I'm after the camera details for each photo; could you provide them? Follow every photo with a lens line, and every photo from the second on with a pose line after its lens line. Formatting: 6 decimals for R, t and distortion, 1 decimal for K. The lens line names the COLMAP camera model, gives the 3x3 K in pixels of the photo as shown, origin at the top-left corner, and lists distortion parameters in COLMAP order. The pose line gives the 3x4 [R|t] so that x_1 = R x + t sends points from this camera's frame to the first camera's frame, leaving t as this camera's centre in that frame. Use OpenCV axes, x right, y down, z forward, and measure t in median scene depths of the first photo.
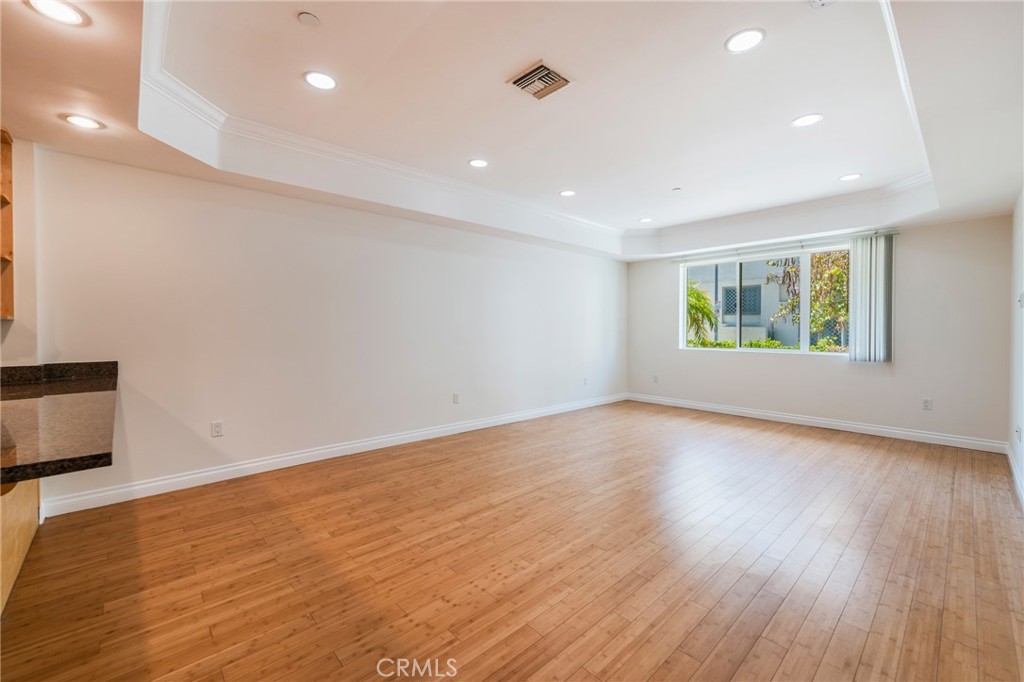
lens RADIAL K [[418.2, 0, 499.3], [0, 418.2, 331.8], [0, 0, 1]] dist [-0.004379, -0.000488]
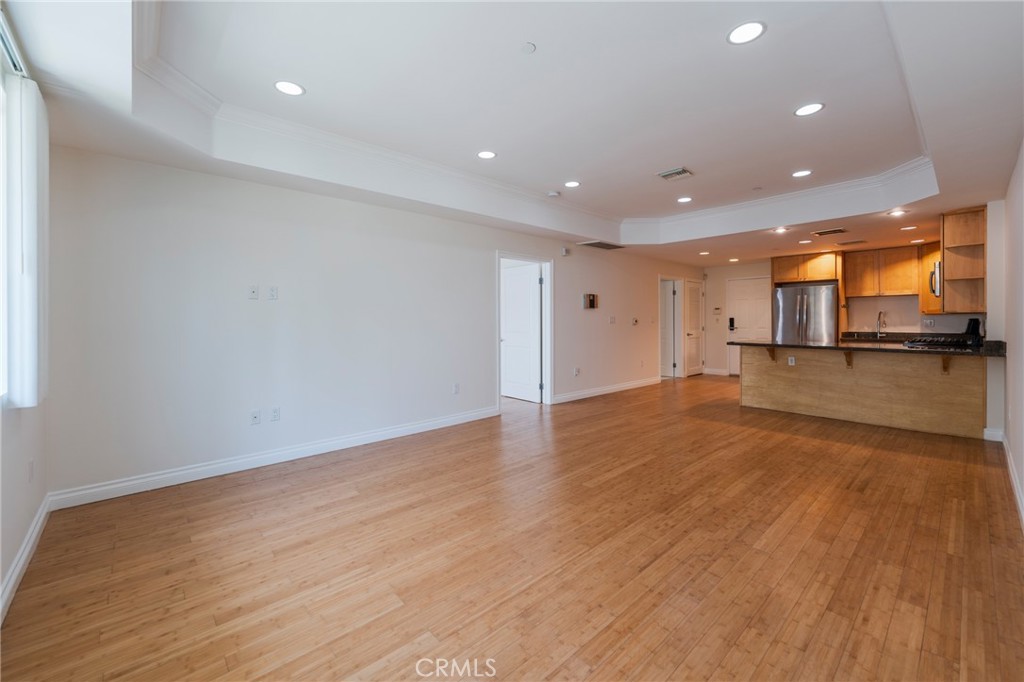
lens RADIAL K [[418.2, 0, 503.0], [0, 418.2, 319.4], [0, 0, 1]] dist [-0.004379, -0.000488]
pose [[-0.999988, 0.002271, -0.004319, 0.785777], [0.002211, 0.999900, 0.013984, -0.028776], [0.004350, 0.013975, -0.999893, 2.616725]]
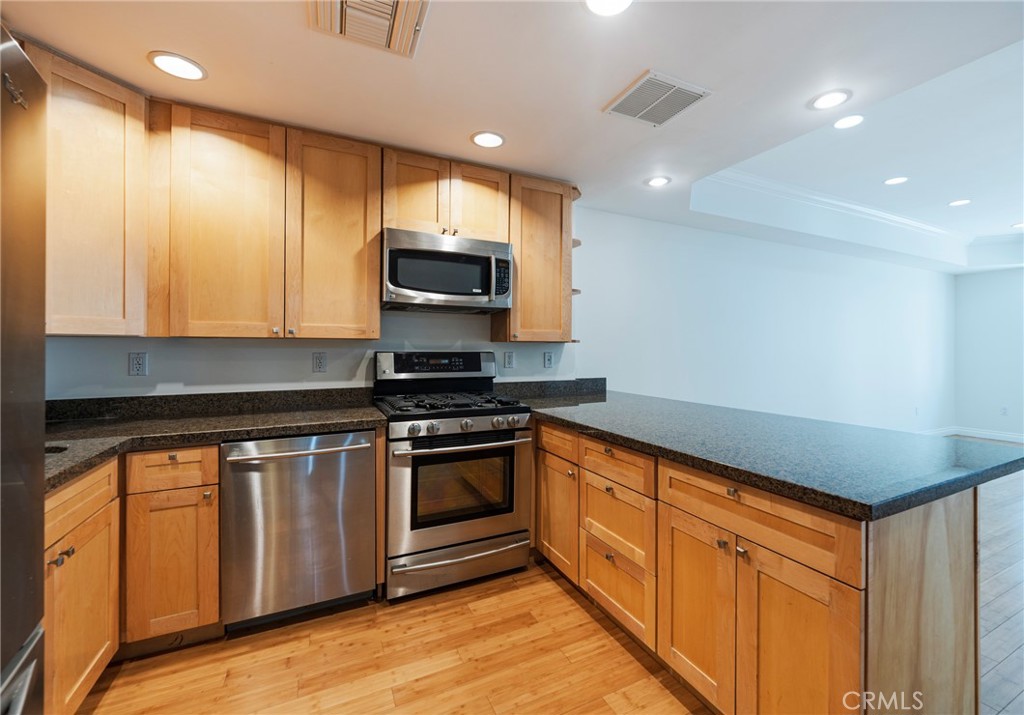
lens RADIAL K [[428.1, 0, 537.1], [0, 428.1, 350.6], [0, 0, 1]] dist [0.001223, -0.001250]
pose [[0.963193, 0.001827, -0.268804, -0.899884], [-0.004077, 0.999961, -0.007811, 0.004027], [0.268779, 0.008620, 0.963163, -0.266614]]
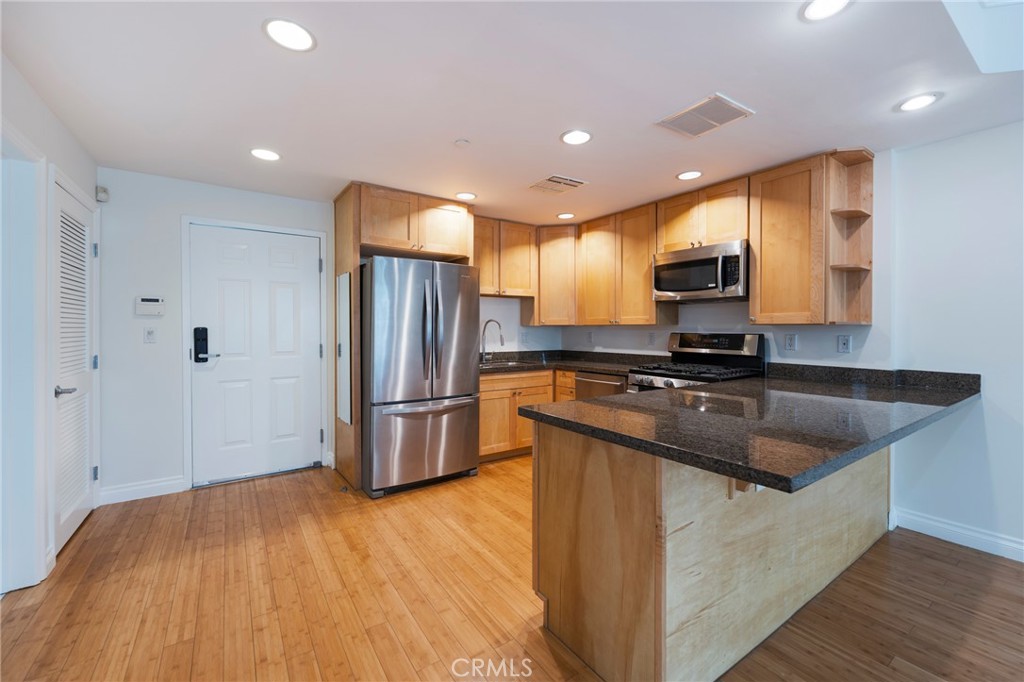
lens RADIAL K [[418.2, 0, 519.8], [0, 418.2, 330.3], [0, 0, 1]] dist [-0.004379, -0.000488]
pose [[-0.122121, 0.000491, -0.992515, -0.007833], [-0.017832, 0.999837, 0.002689, -0.001855], [0.992355, 0.018027, -0.122092, 0.243504]]
